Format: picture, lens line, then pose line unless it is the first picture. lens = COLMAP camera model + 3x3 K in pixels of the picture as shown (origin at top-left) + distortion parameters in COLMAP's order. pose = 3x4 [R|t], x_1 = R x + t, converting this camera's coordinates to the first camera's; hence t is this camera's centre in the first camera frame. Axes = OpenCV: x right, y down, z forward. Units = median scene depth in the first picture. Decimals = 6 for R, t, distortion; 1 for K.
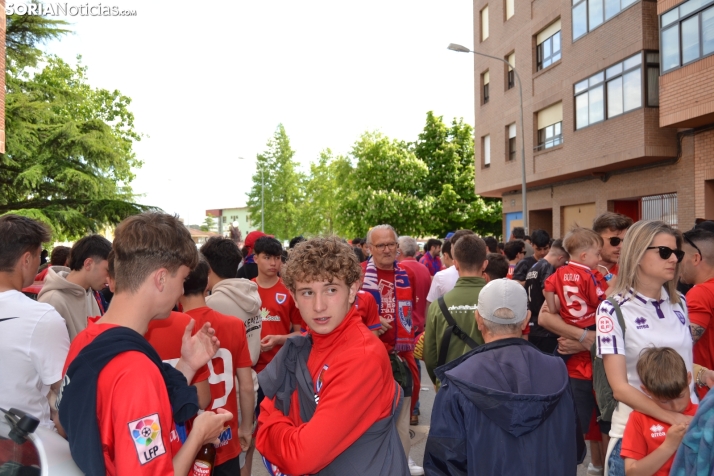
lens RADIAL K [[703.5, 0, 357.0], [0, 703.5, 238.0], [0, 0, 1]] dist [-0.054706, 0.000244]
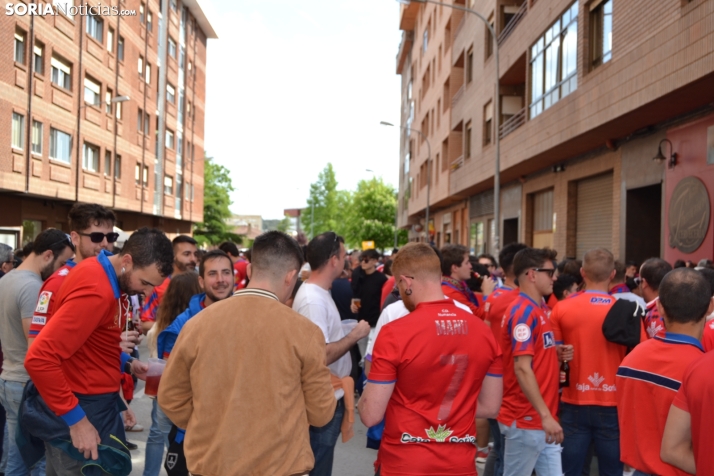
lens RADIAL K [[865.9, 0, 366.6], [0, 865.9, 237.1], [0, 0, 1]] dist [-0.023814, -0.032083]
pose [[0.992152, 0.033430, -0.120489, 0.277193], [-0.034128, 0.999410, -0.003737, -0.018626], [0.120293, 0.007819, 0.992708, -1.070414]]
